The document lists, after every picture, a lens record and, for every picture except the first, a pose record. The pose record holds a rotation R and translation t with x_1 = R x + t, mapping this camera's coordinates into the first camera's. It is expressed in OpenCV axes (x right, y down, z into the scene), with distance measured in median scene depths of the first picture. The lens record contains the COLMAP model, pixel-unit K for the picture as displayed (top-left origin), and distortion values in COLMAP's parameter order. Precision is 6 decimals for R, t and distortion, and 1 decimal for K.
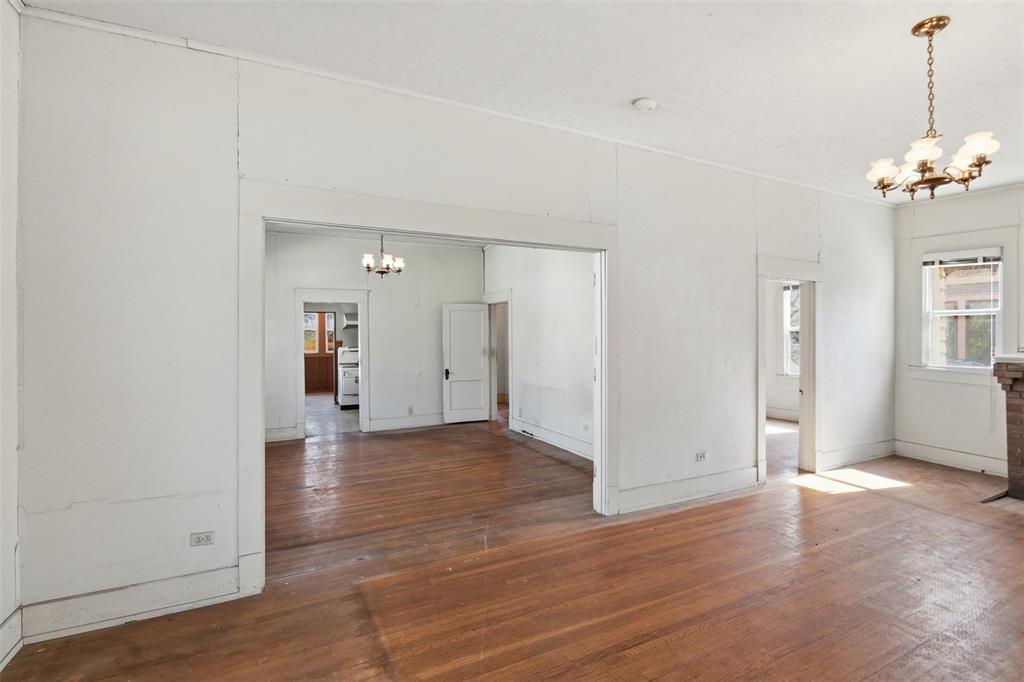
lens RADIAL K [[487.3, 0, 515.9], [0, 487.3, 346.8], [0, 0, 1]] dist [-0.006856, -0.007709]
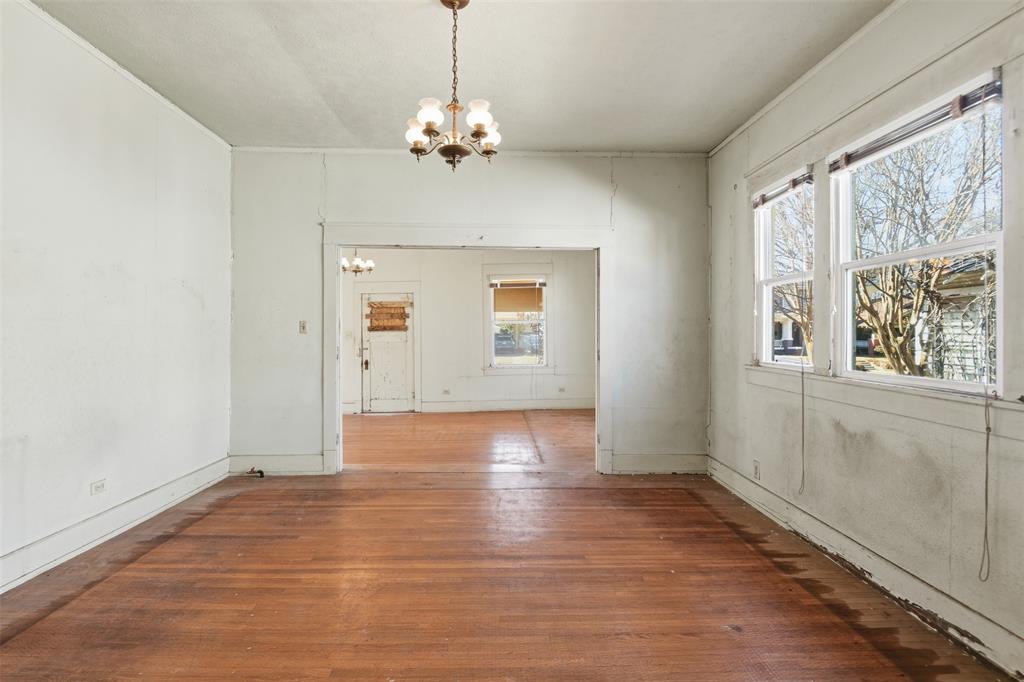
lens RADIAL K [[487.3, 0, 511.9], [0, 487.3, 334.8], [0, 0, 1]] dist [-0.006856, -0.007709]
pose [[-0.905354, -0.003278, 0.424644, -0.507703], [0.002543, 0.999910, 0.013142, 0.000393], [-0.424649, 0.012978, -0.905265, 1.373586]]
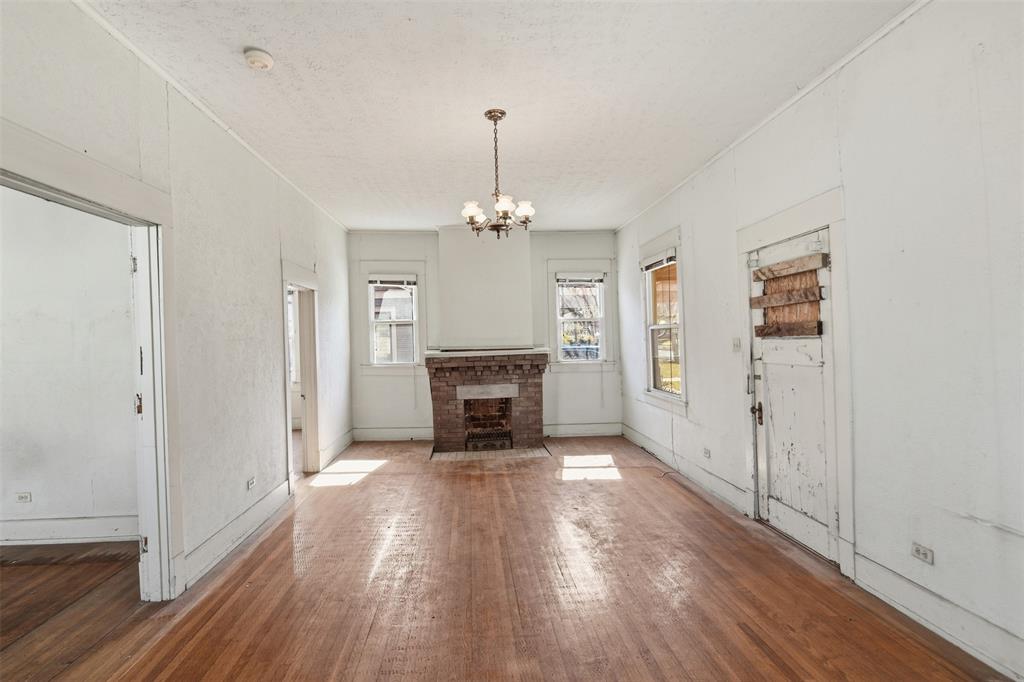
lens RADIAL K [[487.3, 0, 524.2], [0, 487.3, 337.7], [0, 0, 1]] dist [-0.006856, -0.007709]
pose [[0.397157, -0.014213, 0.917641, -0.175915], [0.048745, 0.998795, -0.005628, -0.003265], [-0.916455, 0.046966, 0.397371, 0.165467]]
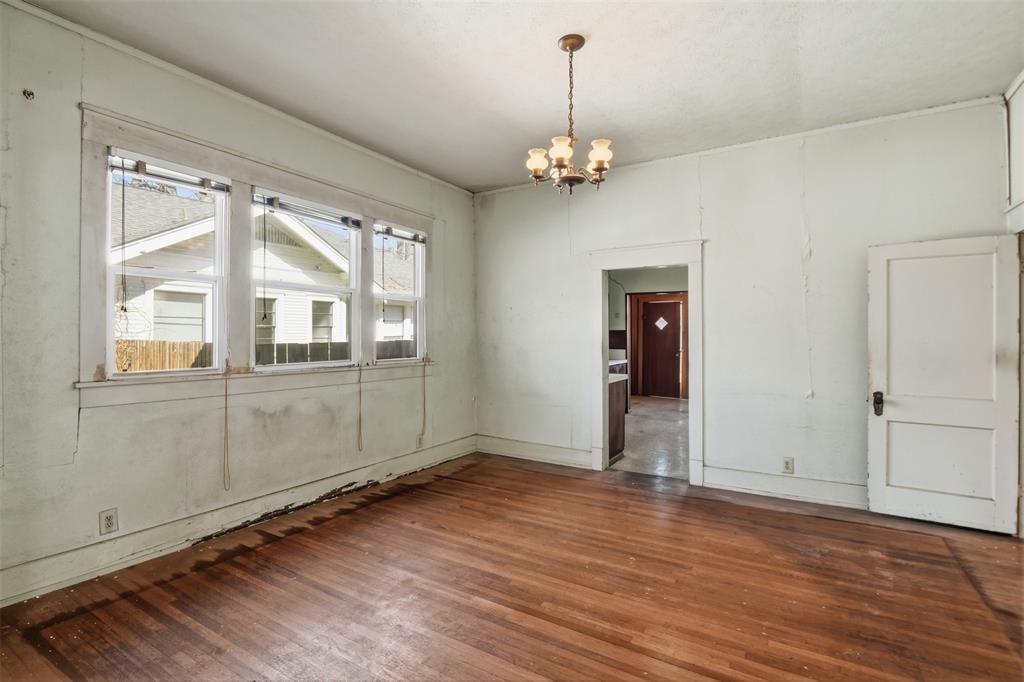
lens RADIAL K [[487.3, 0, 485.7], [0, 487.3, 332.0], [0, 0, 1]] dist [-0.006856, -0.007709]
pose [[0.485056, 0.001474, -0.874482, 0.118831], [-0.017160, 0.999822, -0.007833, 0.000814], [0.874315, 0.018806, 0.484995, 0.683776]]
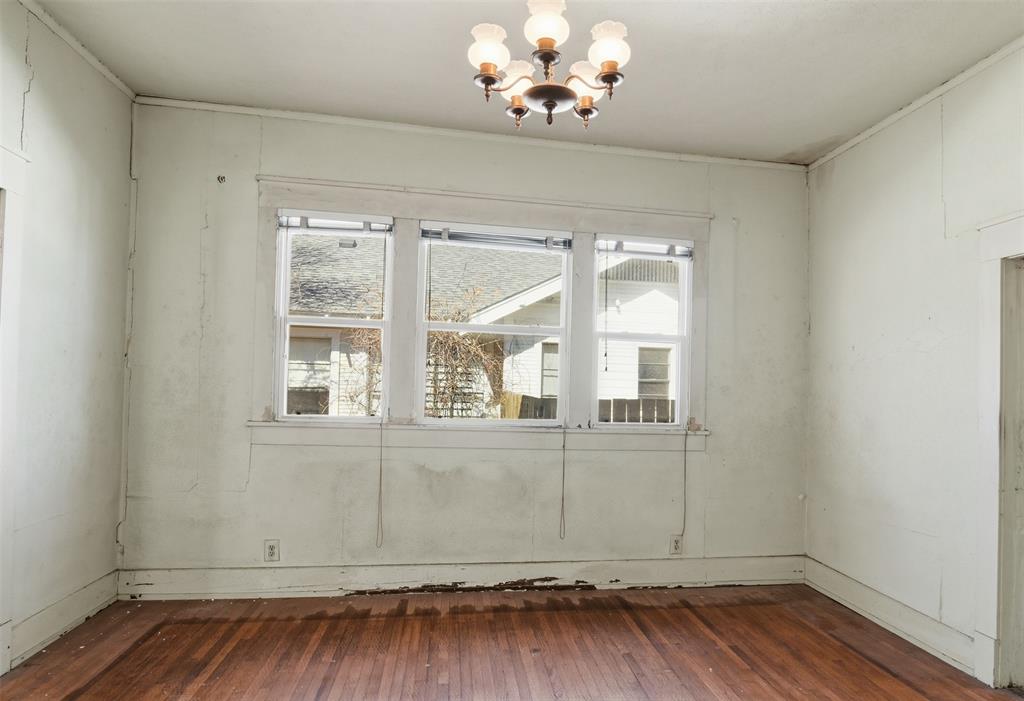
lens RADIAL K [[585.7, 0, 559.6], [0, 585.7, 378.8], [0, 0, 1]] dist [-0.007420, -0.004926]
pose [[-0.295378, -0.017833, -0.955214, 0.028476], [-0.038055, 0.999252, -0.006887, -0.002305], [0.954622, 0.034316, -0.295835, 1.103005]]
